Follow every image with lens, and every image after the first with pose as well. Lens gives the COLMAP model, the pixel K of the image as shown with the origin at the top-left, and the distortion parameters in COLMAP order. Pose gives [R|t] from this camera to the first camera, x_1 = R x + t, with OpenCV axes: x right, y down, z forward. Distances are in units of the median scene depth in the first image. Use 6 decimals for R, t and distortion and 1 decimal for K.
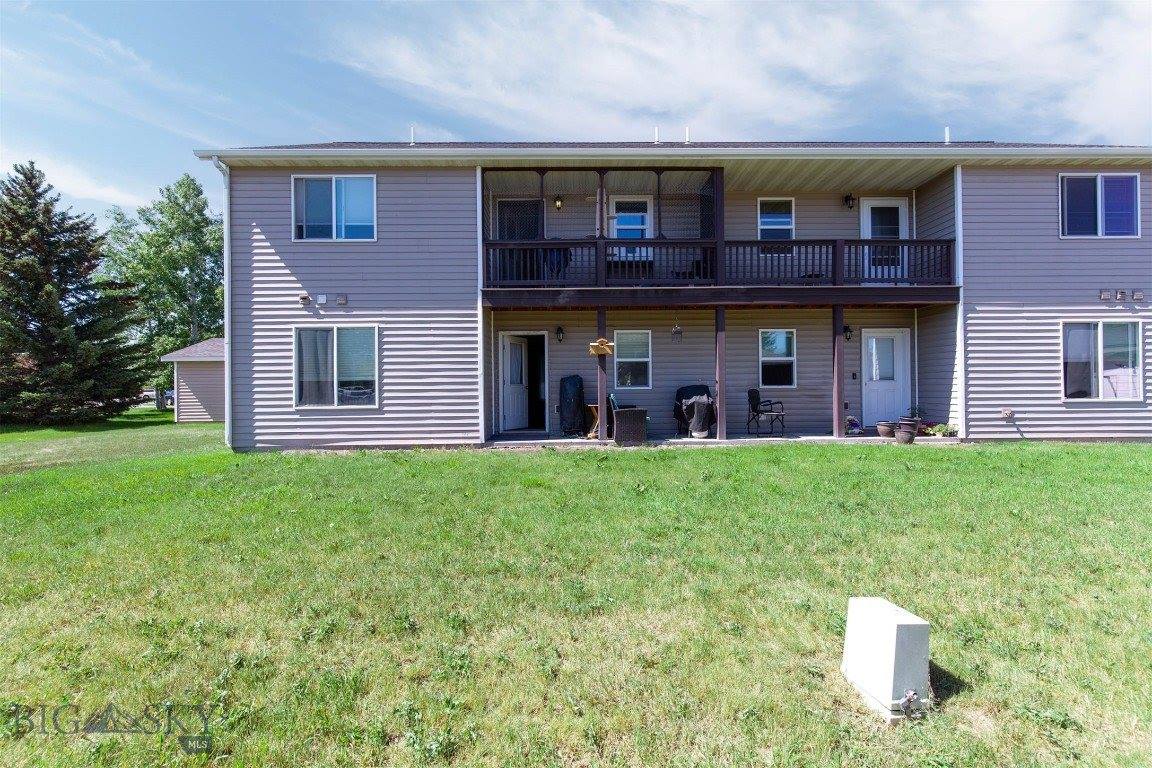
lens RADIAL K [[525.7, 0, 574.6], [0, 525.7, 380.8], [0, 0, 1]] dist [0.002984, 0.000710]
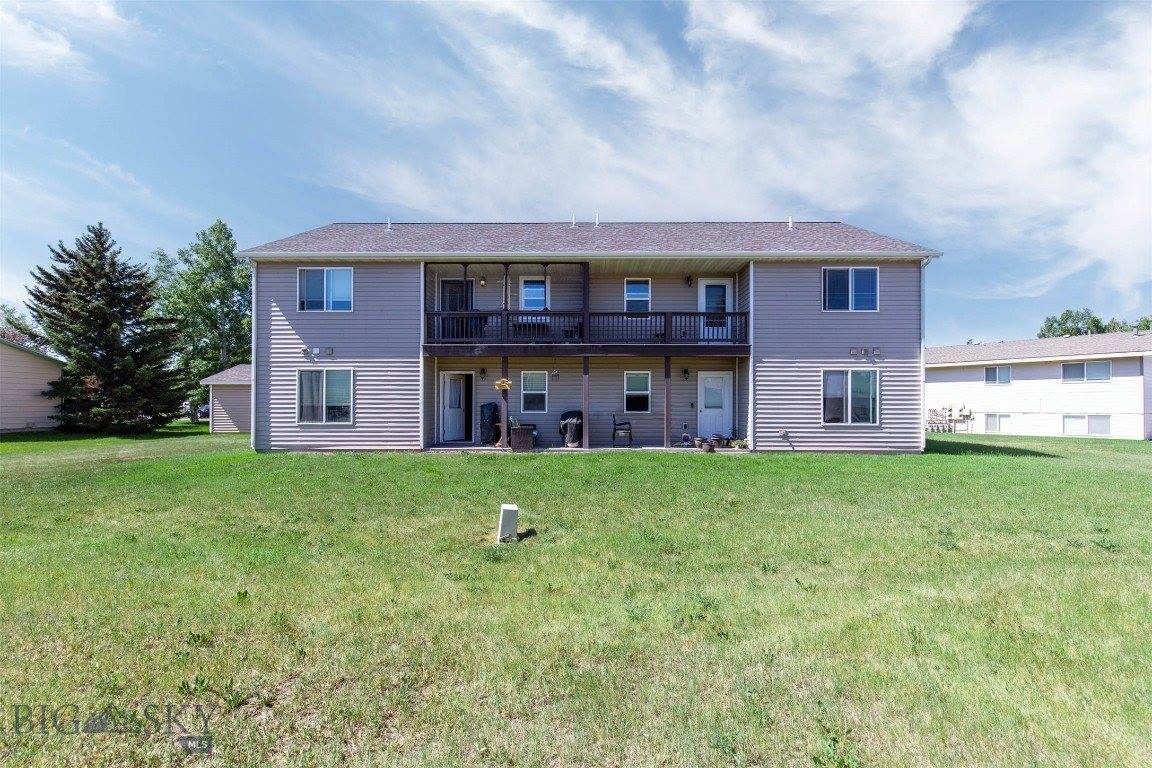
lens RADIAL K [[525.7, 0, 576.0], [0, 525.7, 392.8], [0, 0, 1]] dist [0.002984, 0.000710]
pose [[0.999566, 0.009994, -0.027719, 0.289319], [-0.010235, 0.999911, -0.008578, -0.030029], [0.027631, 0.008858, 0.999579, -0.454811]]
